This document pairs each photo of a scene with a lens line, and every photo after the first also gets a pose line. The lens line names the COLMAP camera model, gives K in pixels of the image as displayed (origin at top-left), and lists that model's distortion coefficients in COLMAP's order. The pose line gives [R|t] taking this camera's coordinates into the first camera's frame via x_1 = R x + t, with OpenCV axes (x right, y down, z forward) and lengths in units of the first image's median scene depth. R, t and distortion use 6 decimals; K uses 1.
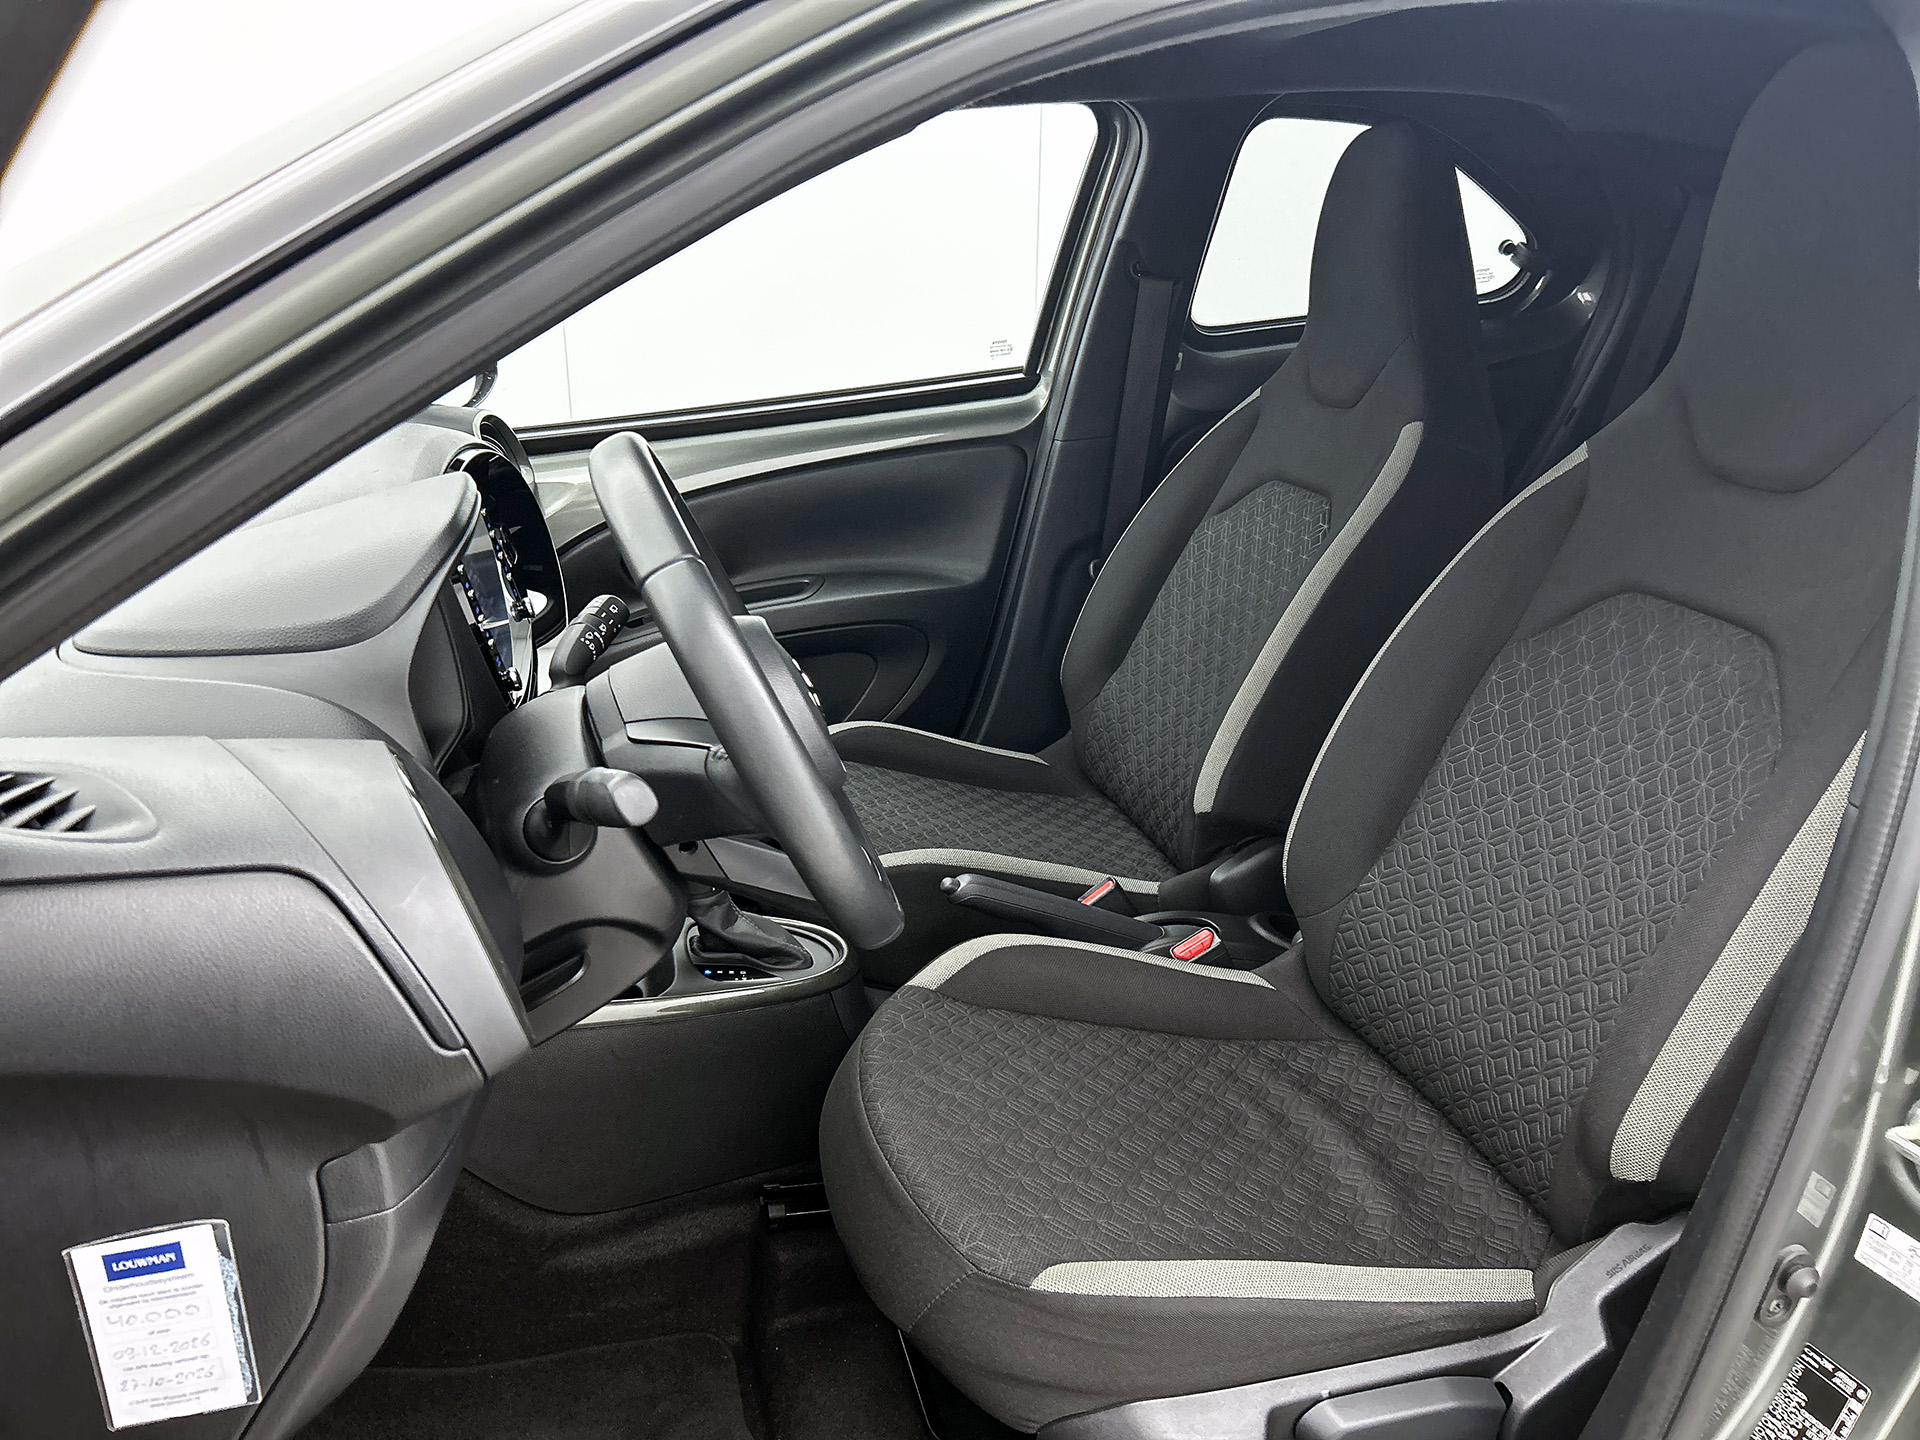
lens RADIAL K [[1451.9, 0, 960.0], [0, 1451.9, 720.0], [0, 0, 1]] dist [0.009459, -0.000545]
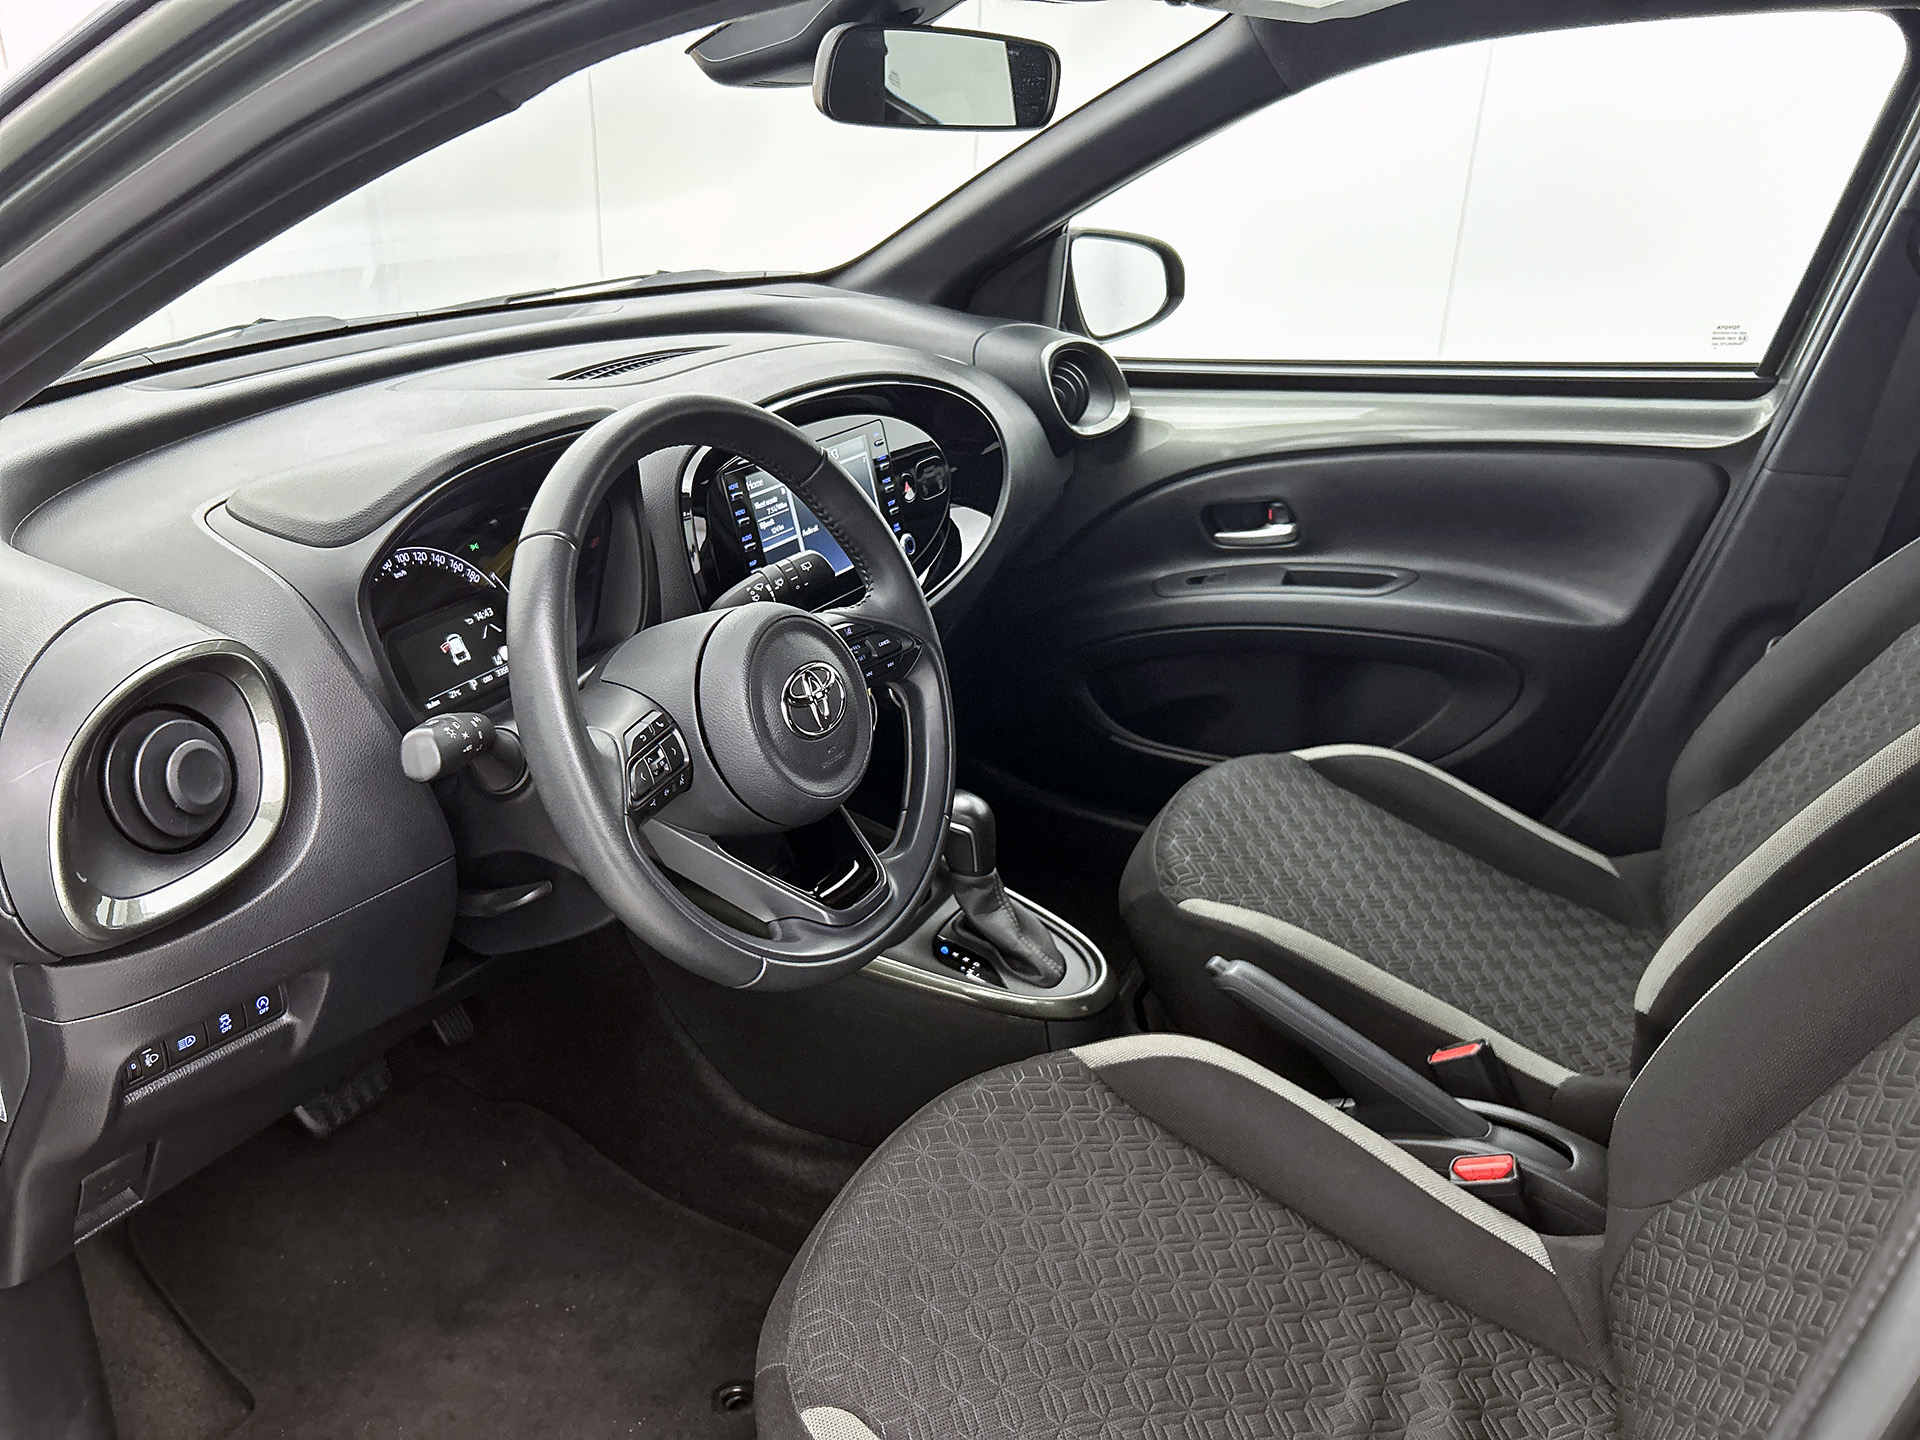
lens RADIAL K [[1451.9, 0, 960.0], [0, 1451.9, 720.0], [0, 0, 1]] dist [0.009459, -0.000545]
pose [[0.736396, 0.287212, -0.612561, 0.382177], [-0.245262, 0.957157, 0.153940, -0.124299], [0.630530, 0.036877, 0.775288, 0.251176]]
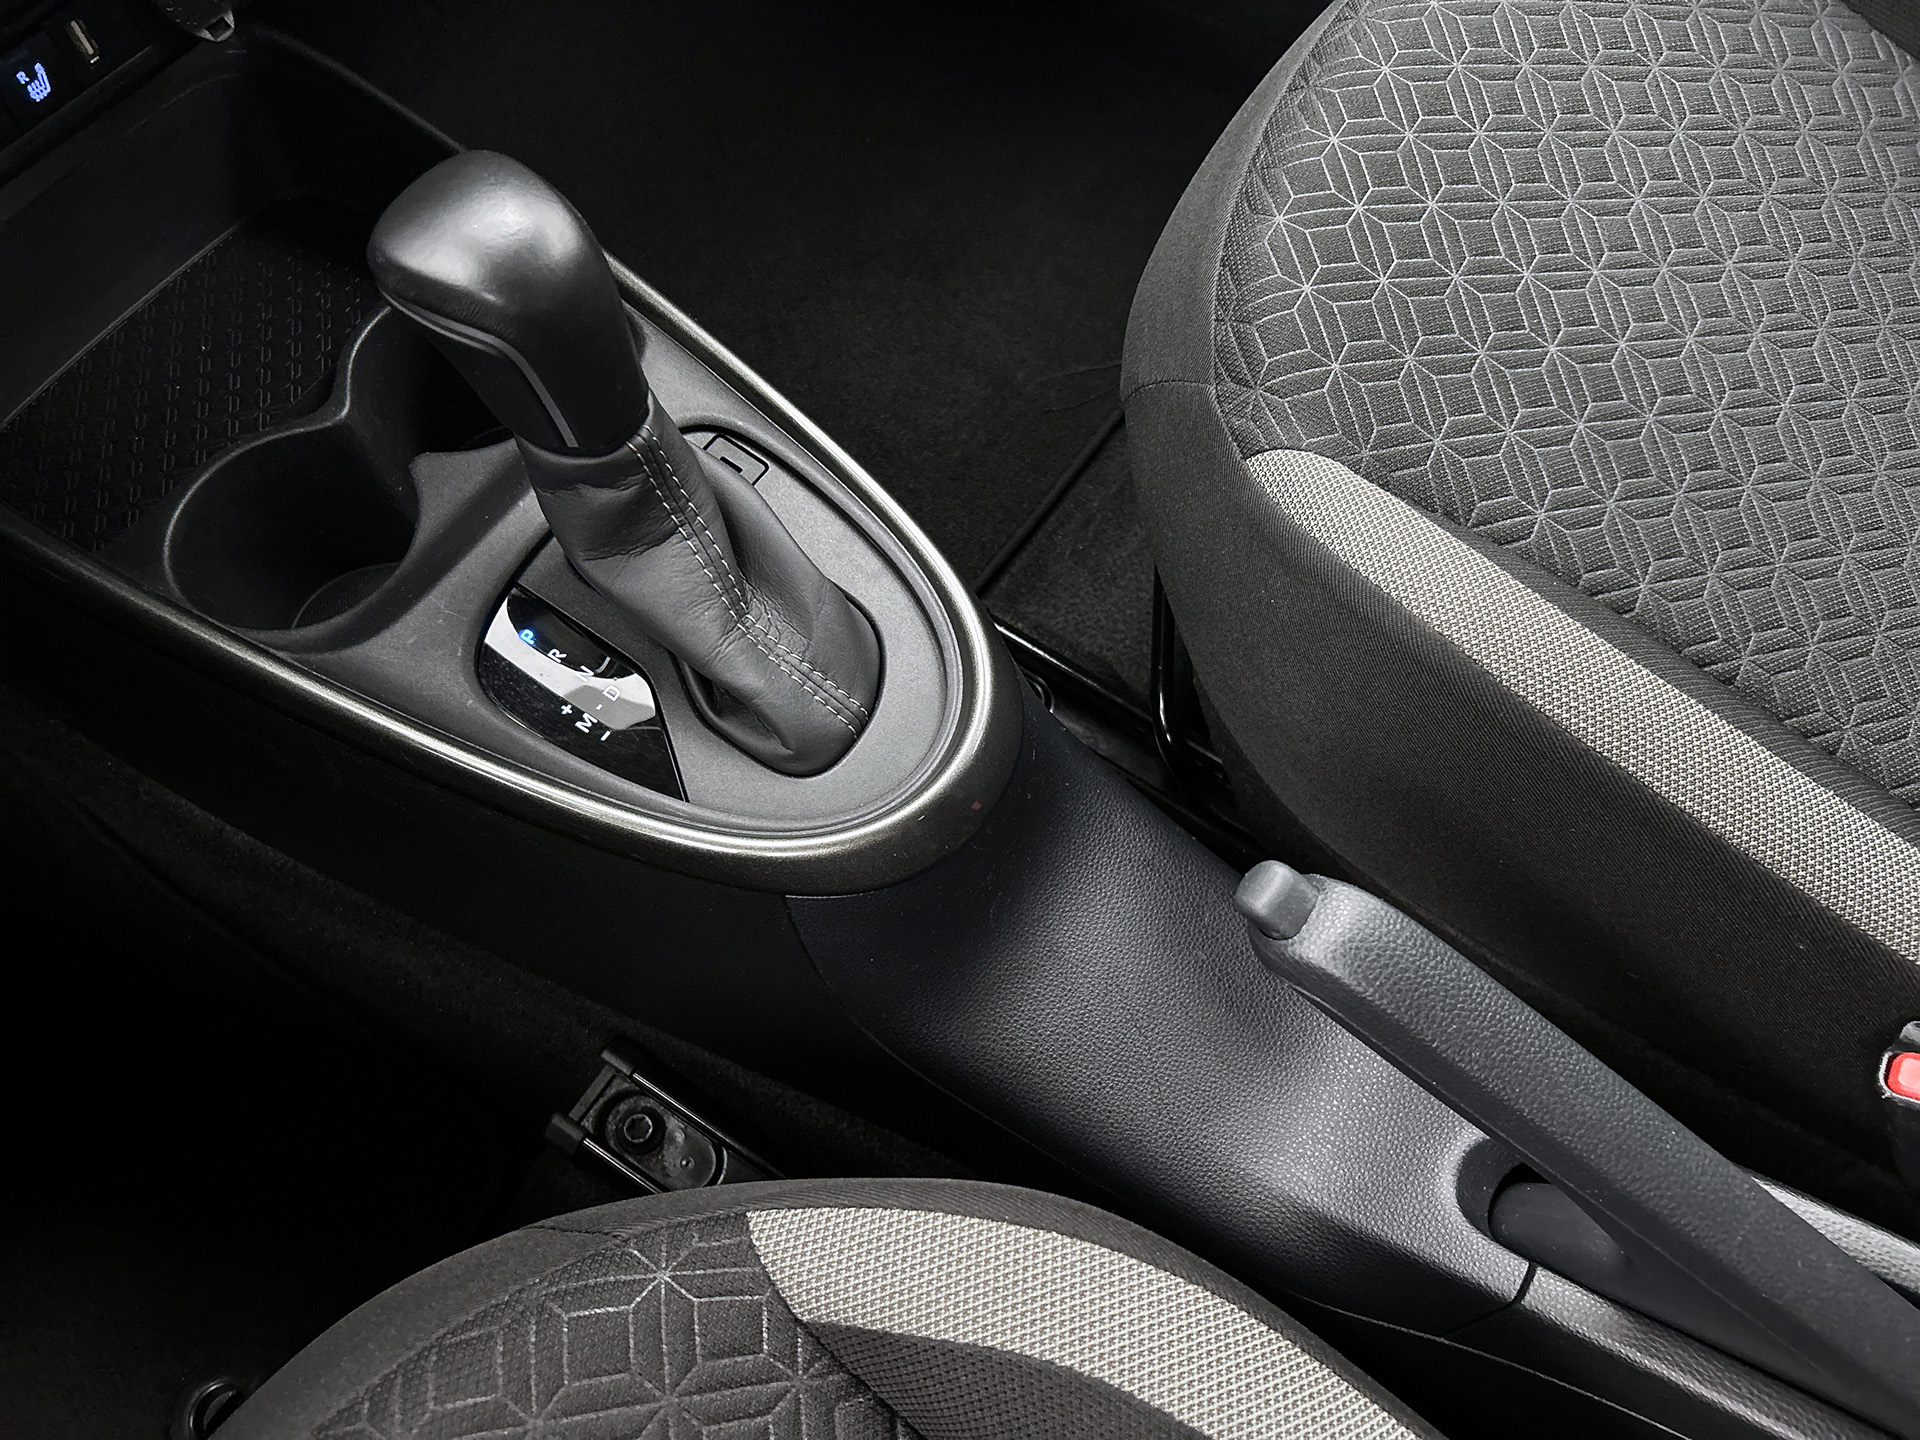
lens RADIAL K [[1451.9, 0, 960.0], [0, 1451.9, 720.0], [0, 0, 1]] dist [0.009459, -0.000545]
pose [[0.656016, 0.657307, -0.370932, 0.031576], [-0.223294, 0.638492, 0.736524, -0.086687], [0.720959, -0.400345, 0.565634, 0.872395]]
